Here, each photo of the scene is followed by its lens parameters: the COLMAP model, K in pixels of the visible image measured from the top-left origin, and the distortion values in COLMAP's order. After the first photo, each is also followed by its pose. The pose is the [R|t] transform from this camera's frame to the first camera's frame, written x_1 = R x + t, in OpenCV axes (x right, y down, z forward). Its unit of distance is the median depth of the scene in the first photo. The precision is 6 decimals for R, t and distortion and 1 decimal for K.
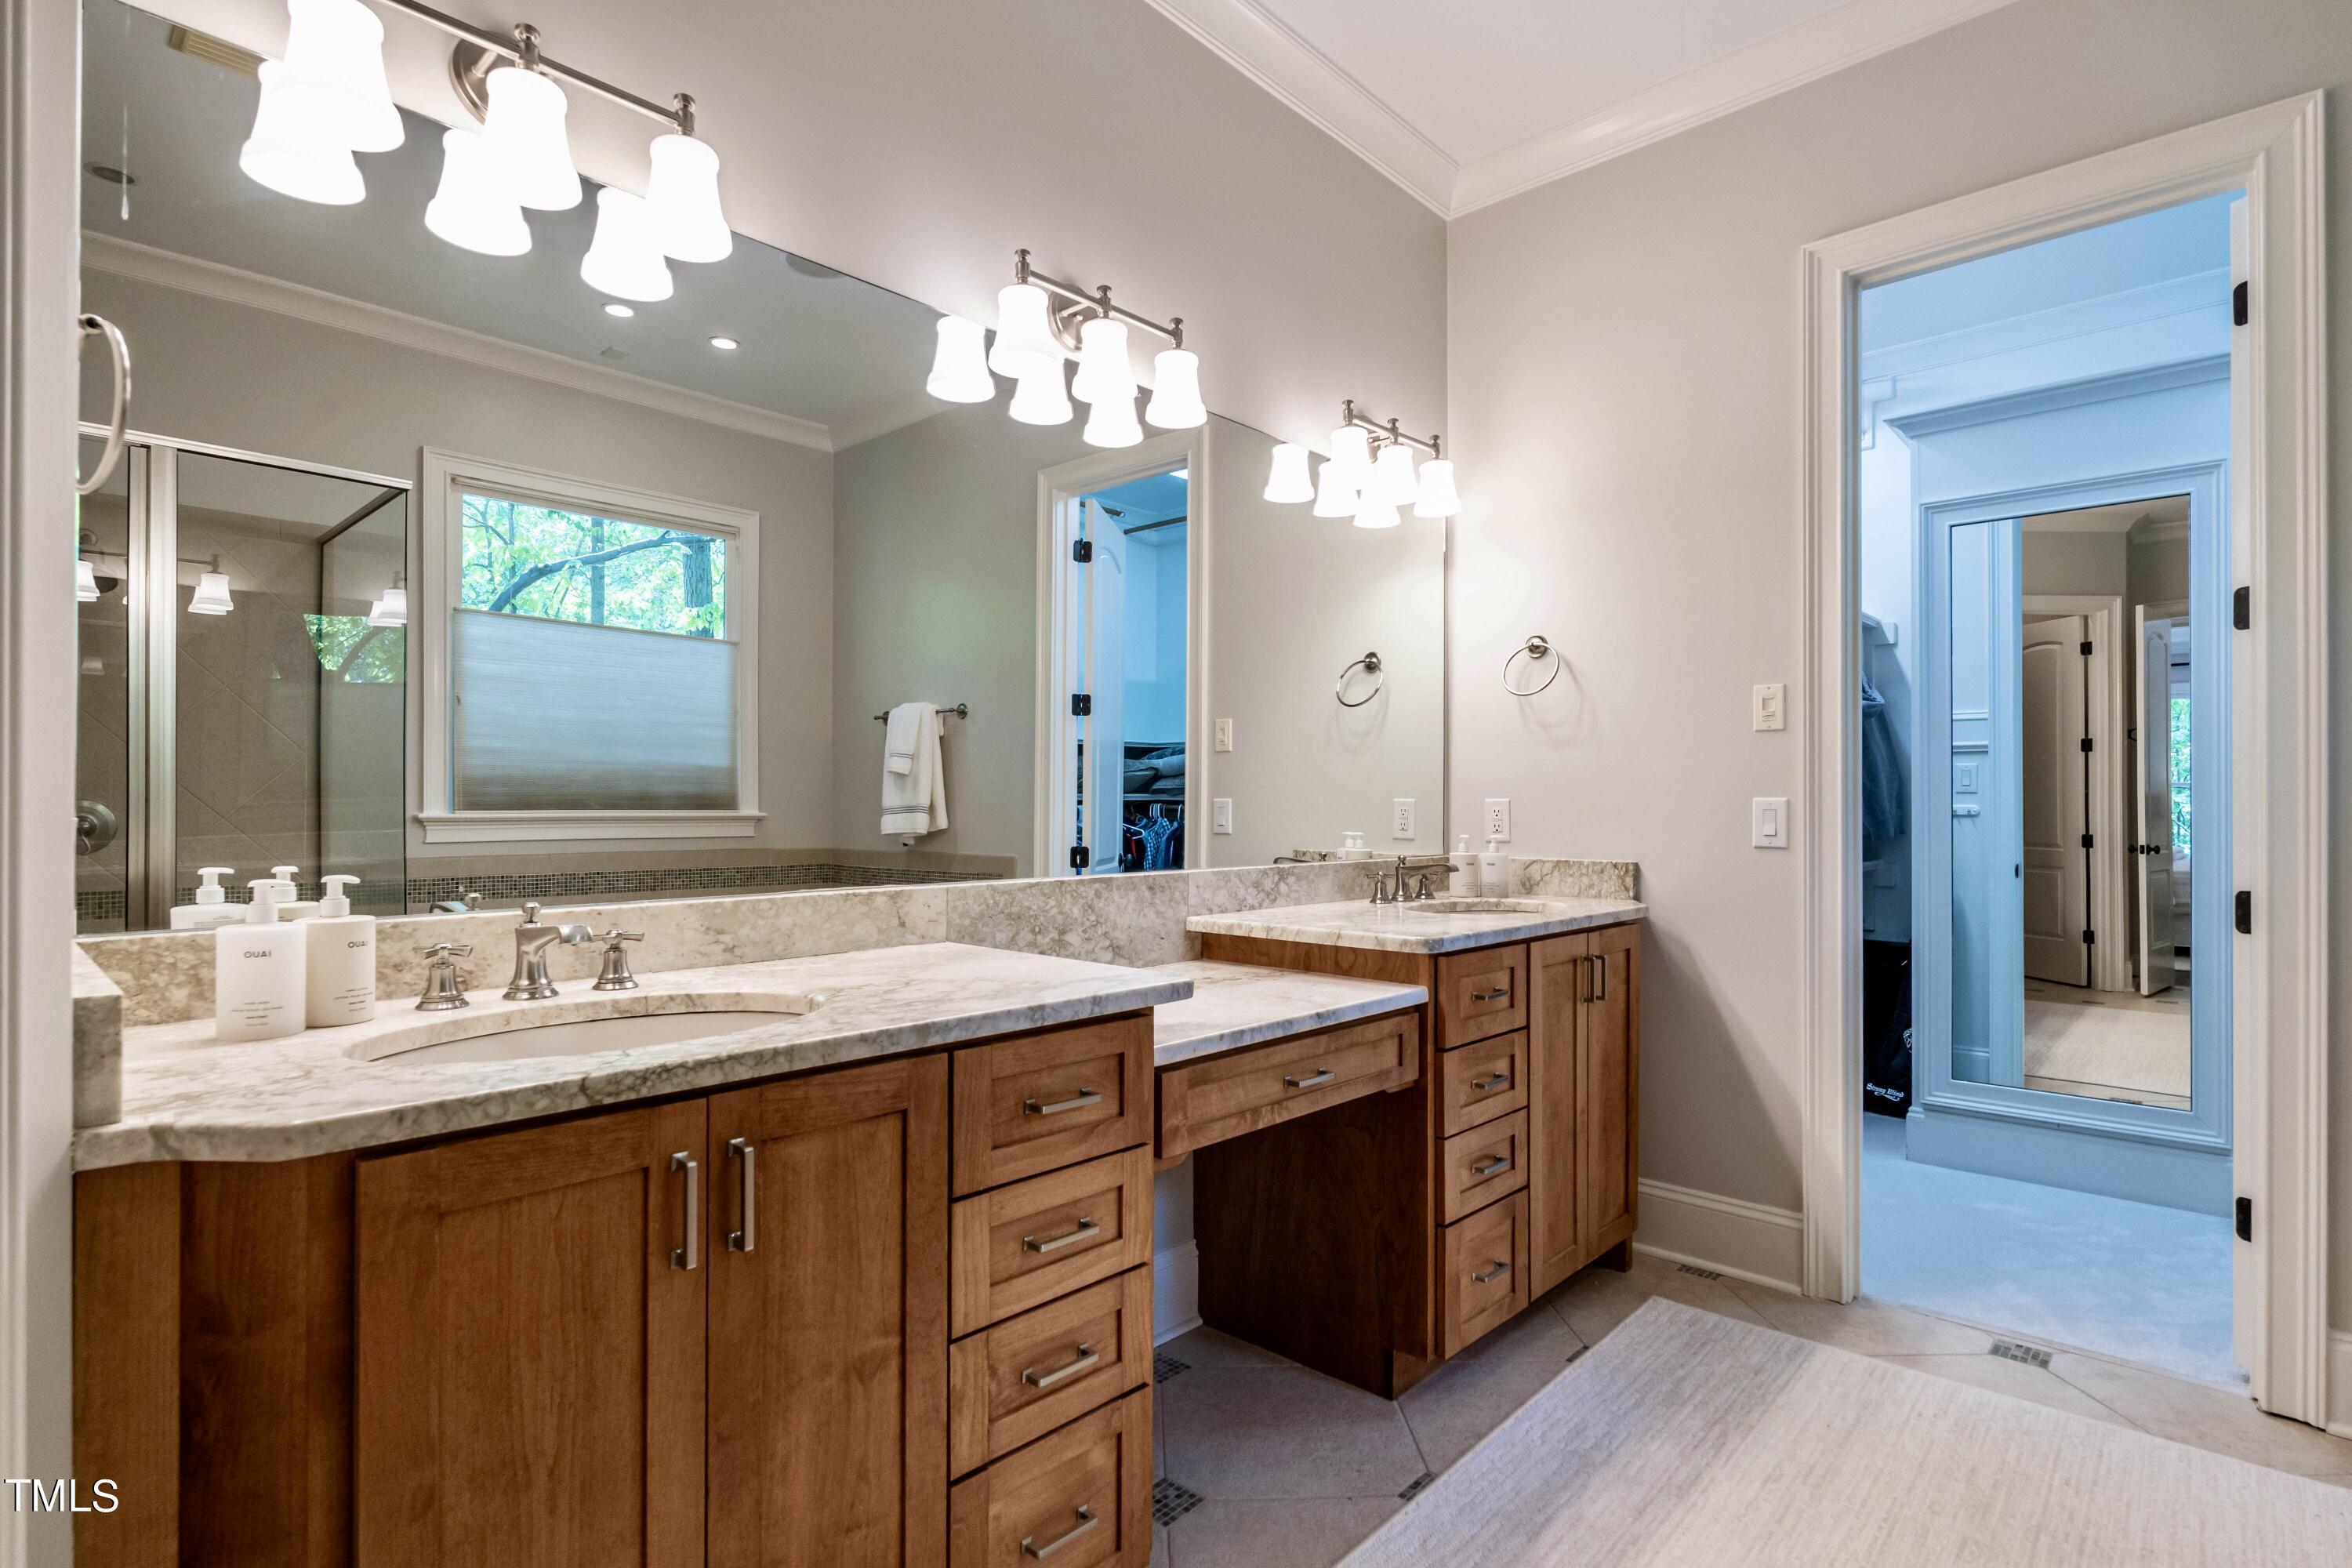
lens RADIAL K [[1163.8, 0, 1181.8], [0, 1163.8, 788.9], [0, 0, 1]] dist [-0.000640, 0.000541]
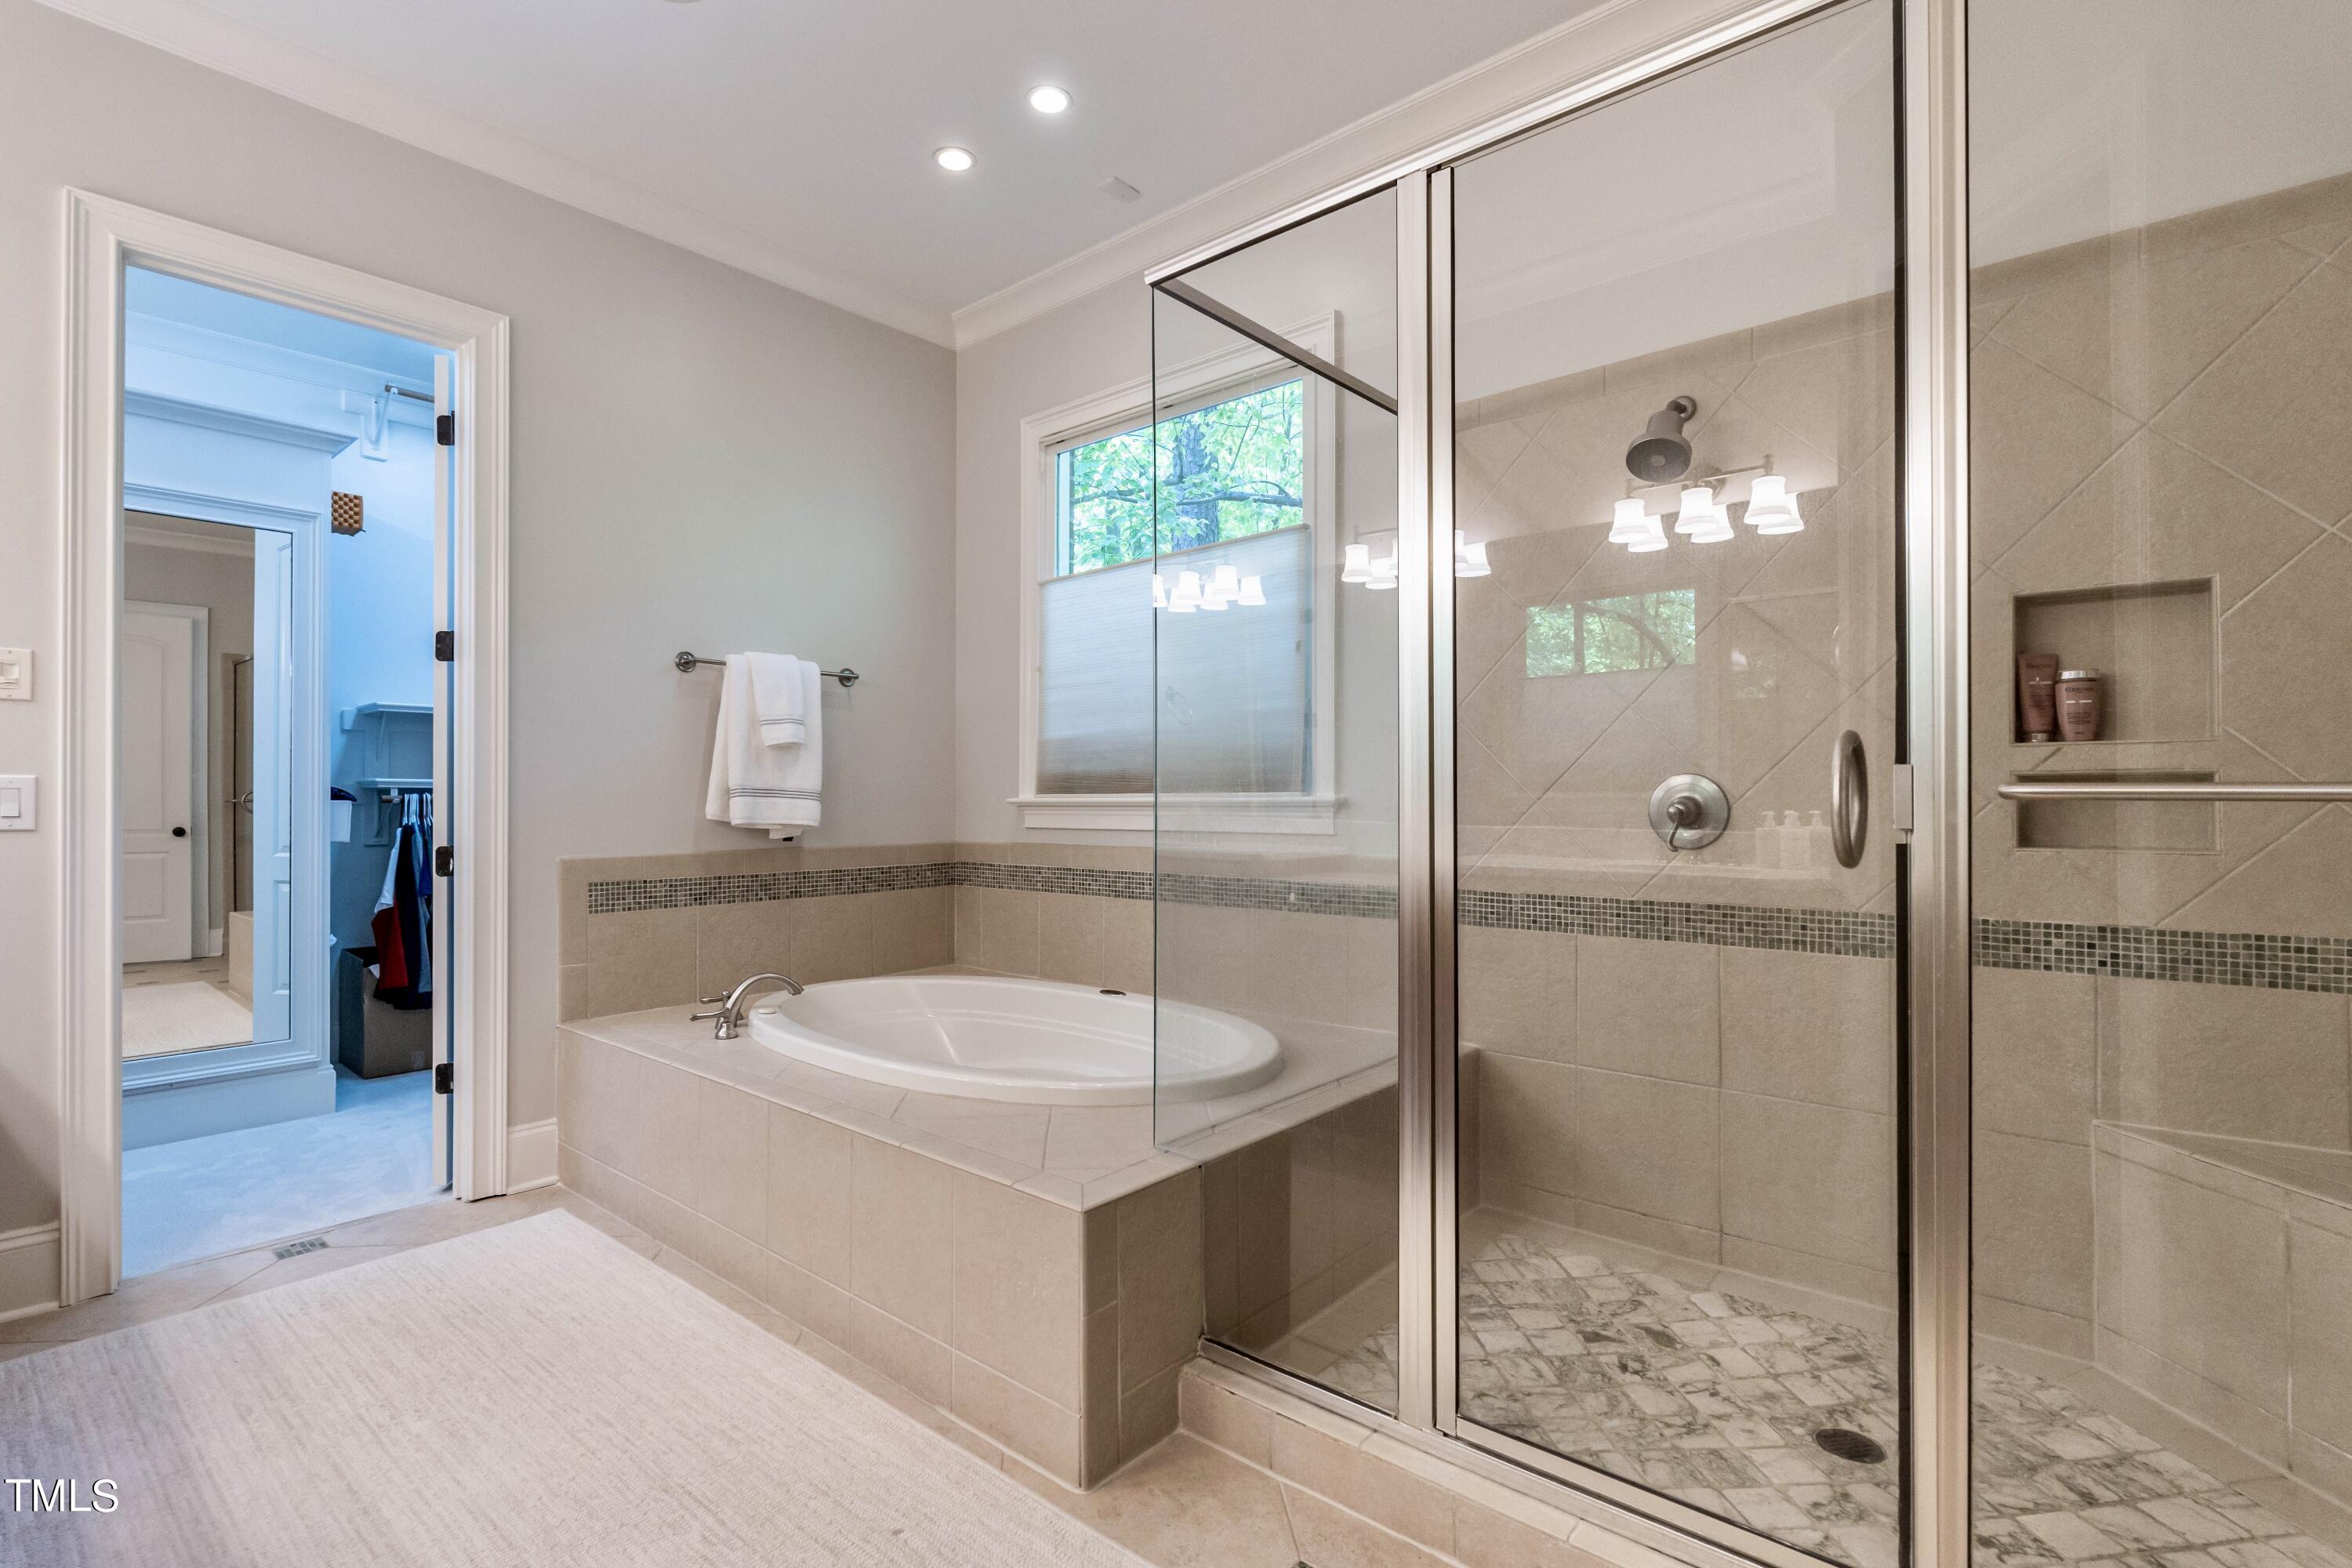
lens RADIAL K [[1066.3, 0, 1182.5], [0, 1066.3, 789.9], [0, 0, 1]] dist [-0.021272, 0.000058]
pose [[-0.045827, 0.004819, 0.998938, -0.367238], [-0.004900, 0.999975, -0.005049, 0.020640], [-0.998937, -0.005126, -0.045802, 0.151485]]
